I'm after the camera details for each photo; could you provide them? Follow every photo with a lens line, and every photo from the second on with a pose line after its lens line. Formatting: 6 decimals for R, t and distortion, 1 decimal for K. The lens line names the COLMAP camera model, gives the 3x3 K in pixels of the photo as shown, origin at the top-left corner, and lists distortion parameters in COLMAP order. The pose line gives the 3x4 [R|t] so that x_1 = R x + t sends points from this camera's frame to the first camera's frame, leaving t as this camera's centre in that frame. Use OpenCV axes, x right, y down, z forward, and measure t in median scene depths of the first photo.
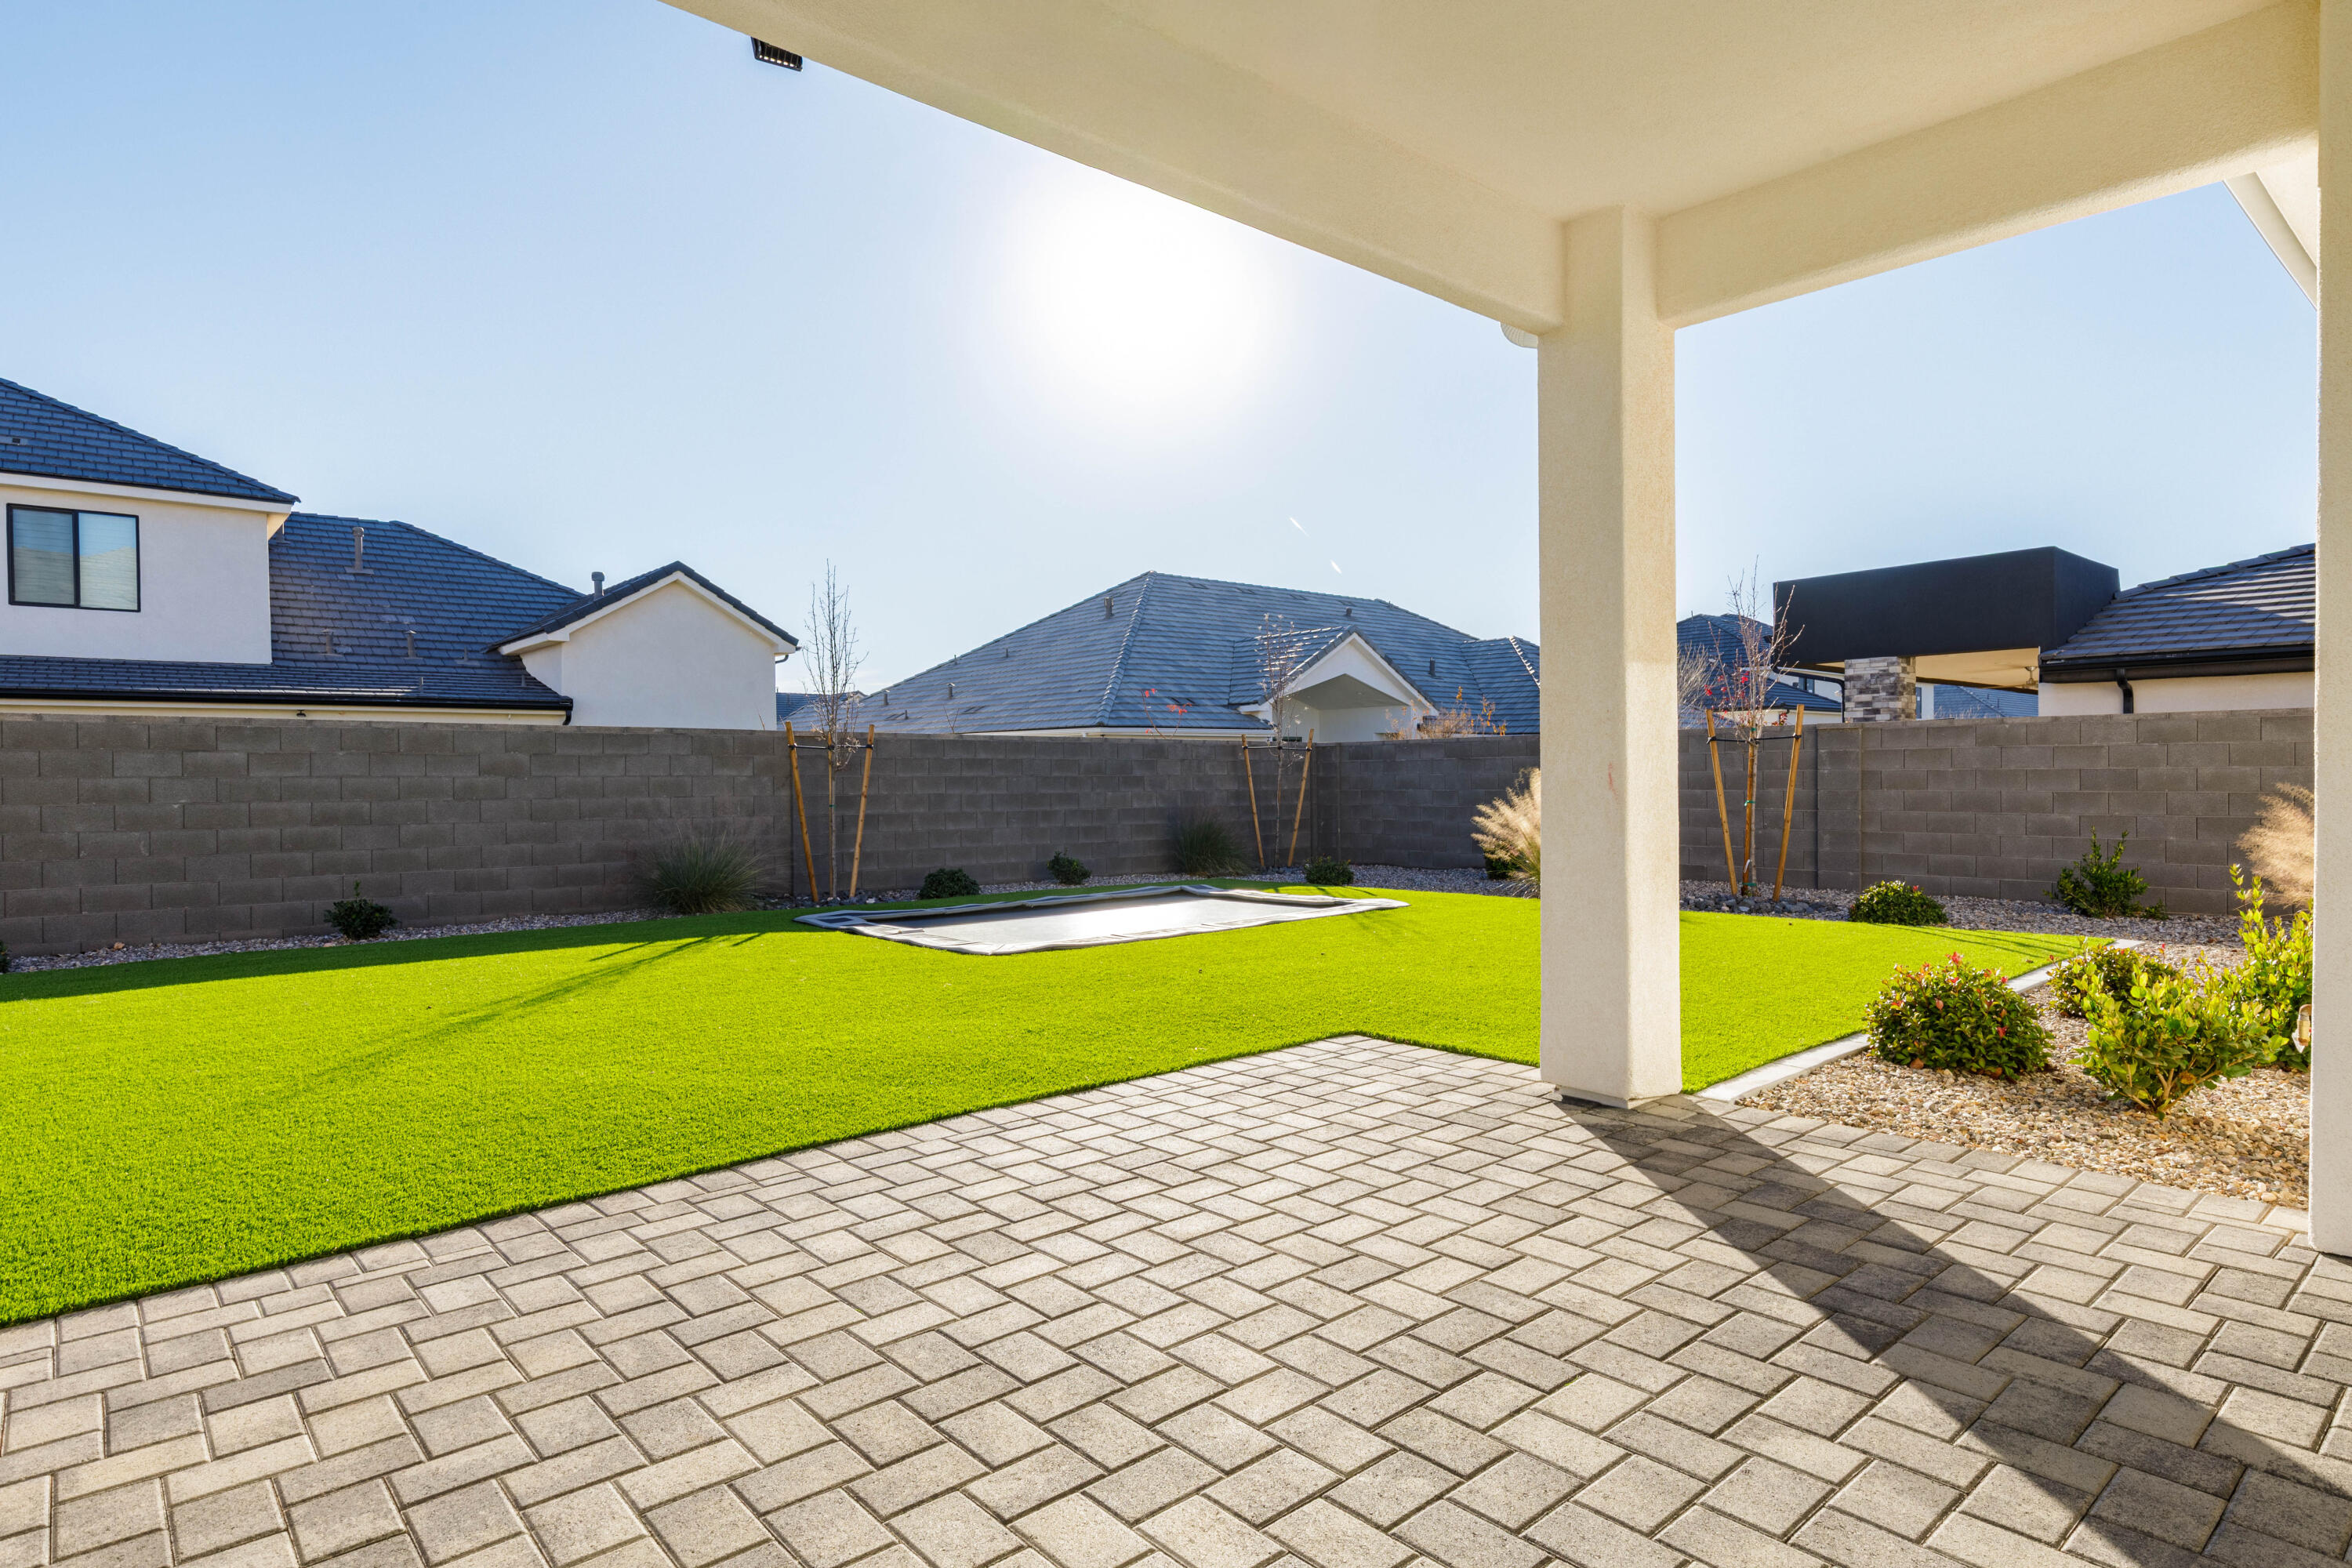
lens RADIAL K [[1279.3, 0, 1176.0], [0, 1279.3, 784.0], [0, 0, 1]] dist [0.005411, -0.000149]
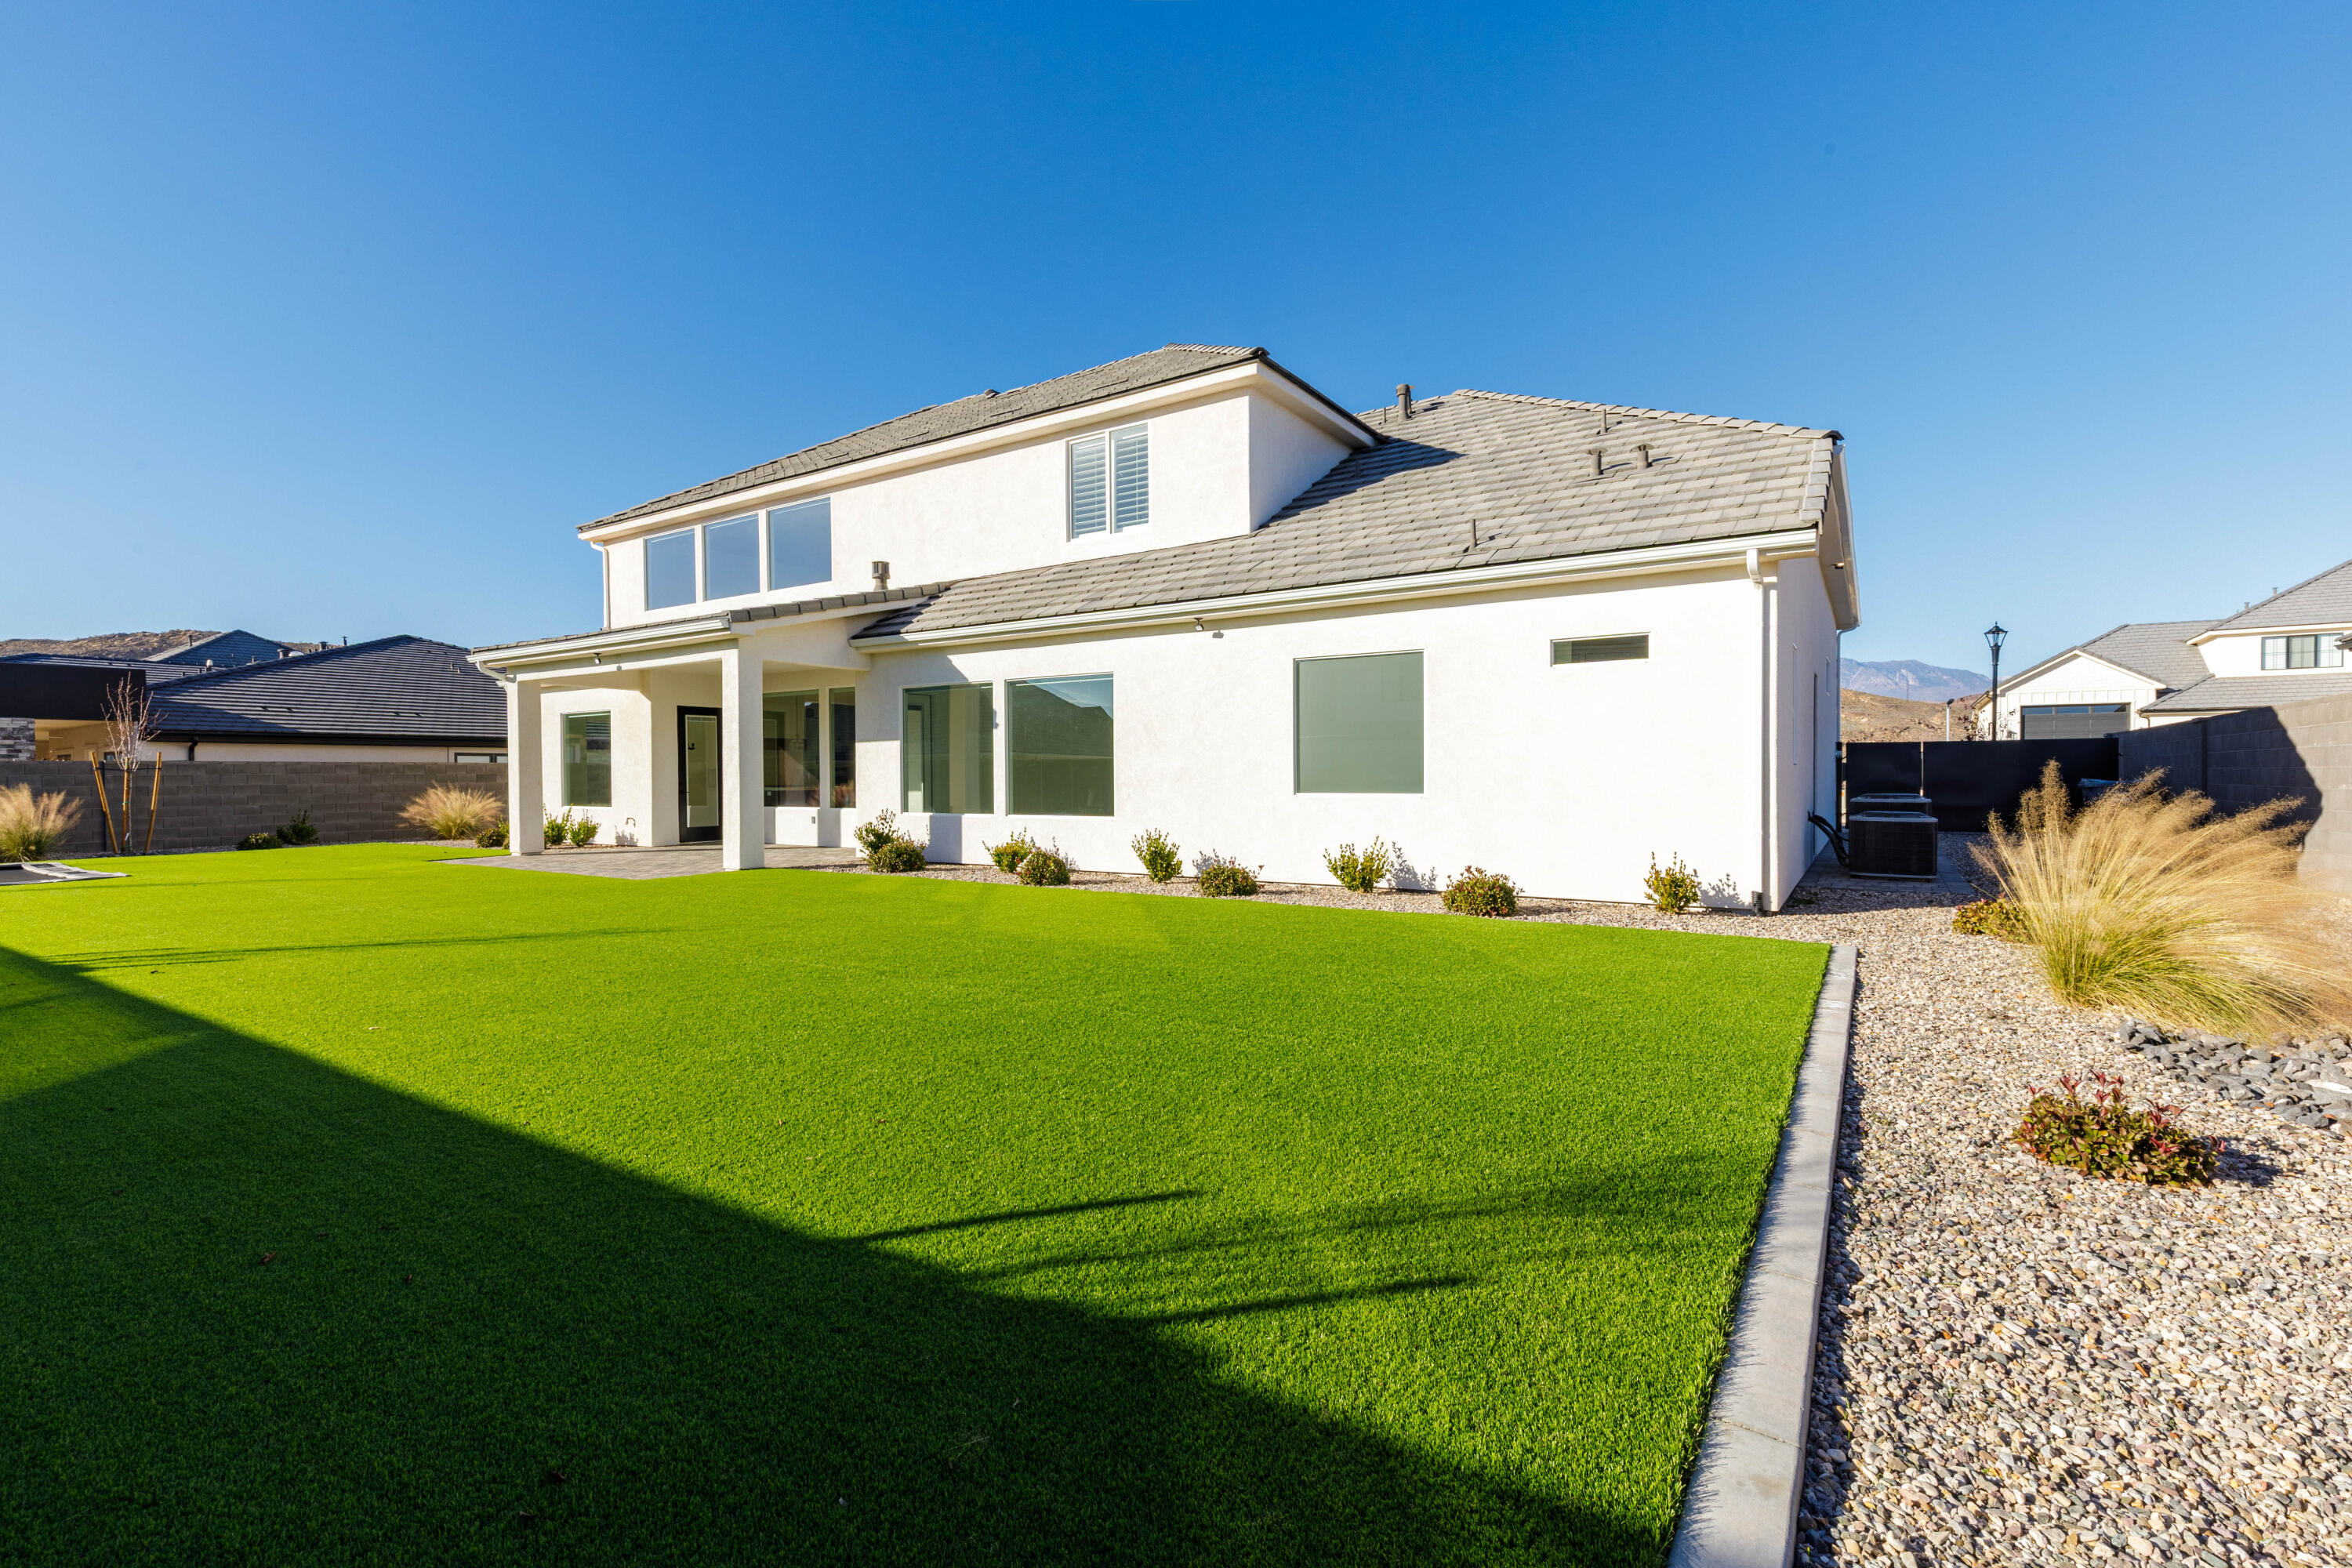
lens RADIAL K [[1045.9, 0, 1176.0], [0, 1045.9, 784.0], [0, 0, 1]] dist [0.001186, 0.000122]
pose [[-0.257669, 0.003910, 0.966225, -1.548011], [0.019962, 0.999800, 0.001277, 0.017021], [-0.966027, 0.019617, -0.257696, -0.096093]]
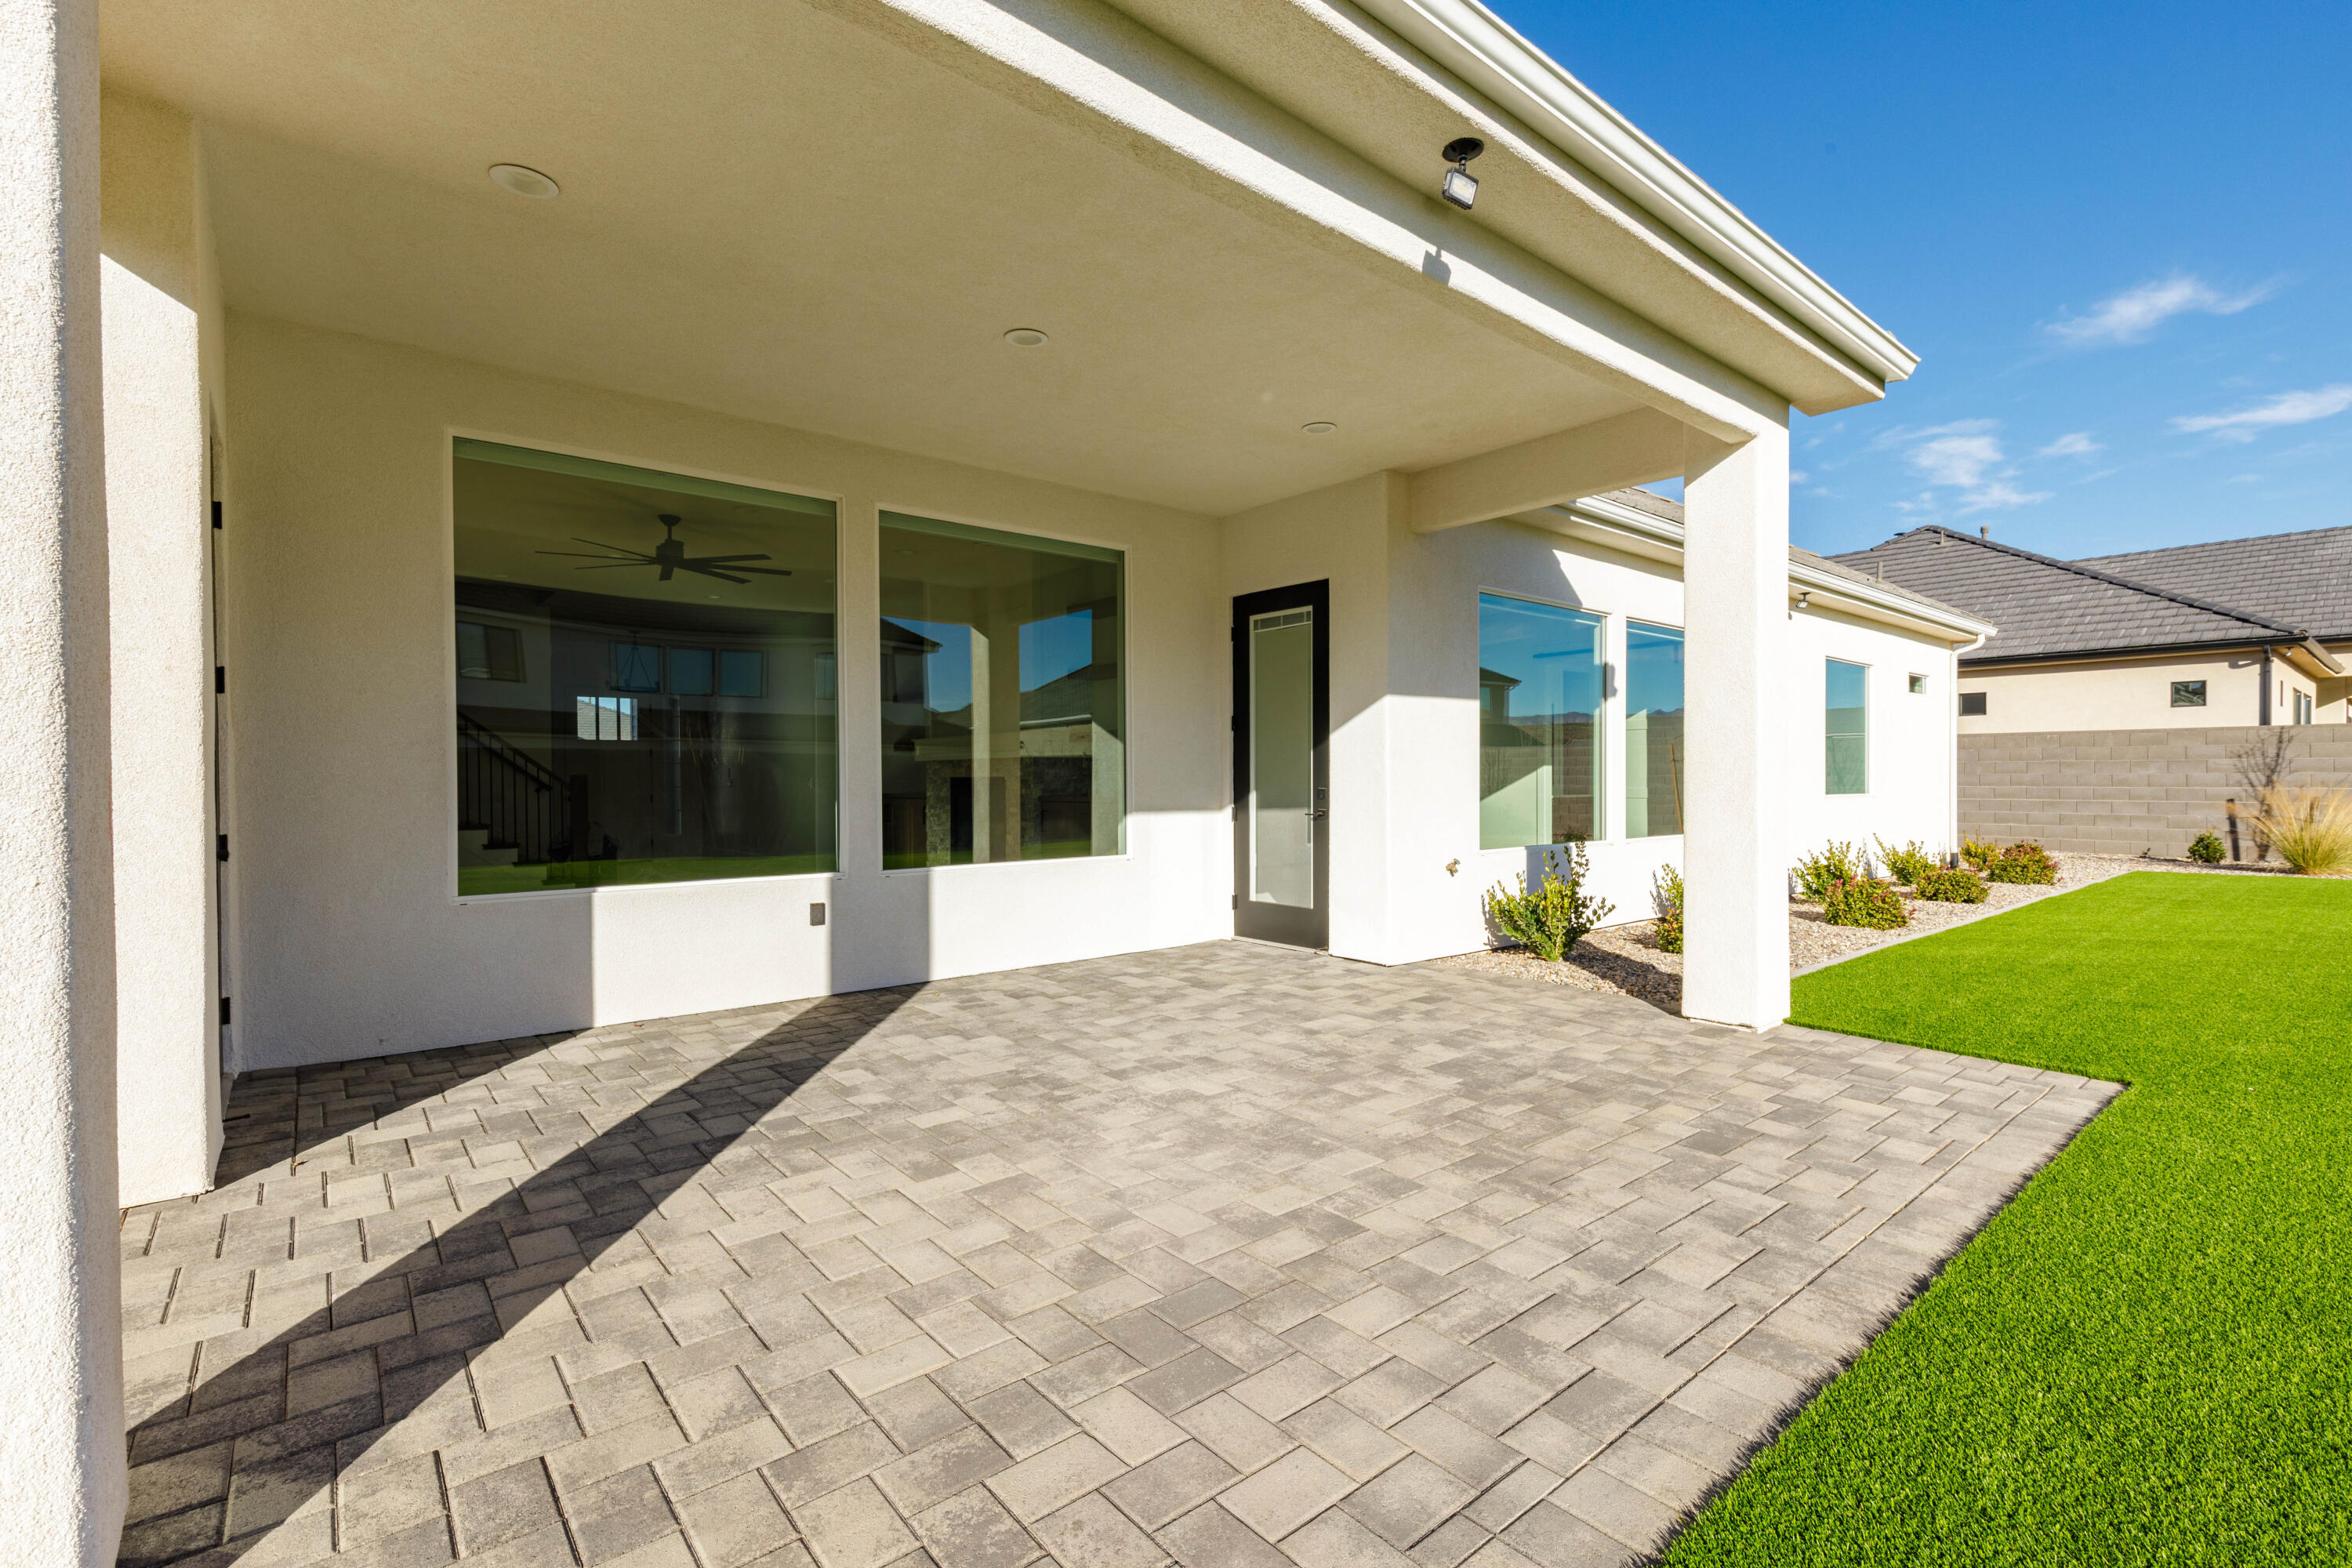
lens RADIAL K [[1045.9, 0, 1176.0], [0, 1045.9, 784.0], [0, 0, 1]] dist [0.001186, 0.000122]
pose [[-0.999571, 0.013336, 0.026077, -0.013814], [0.013785, 0.999758, 0.017116, -0.005747], [-0.025842, 0.017468, -0.999513, 0.536213]]
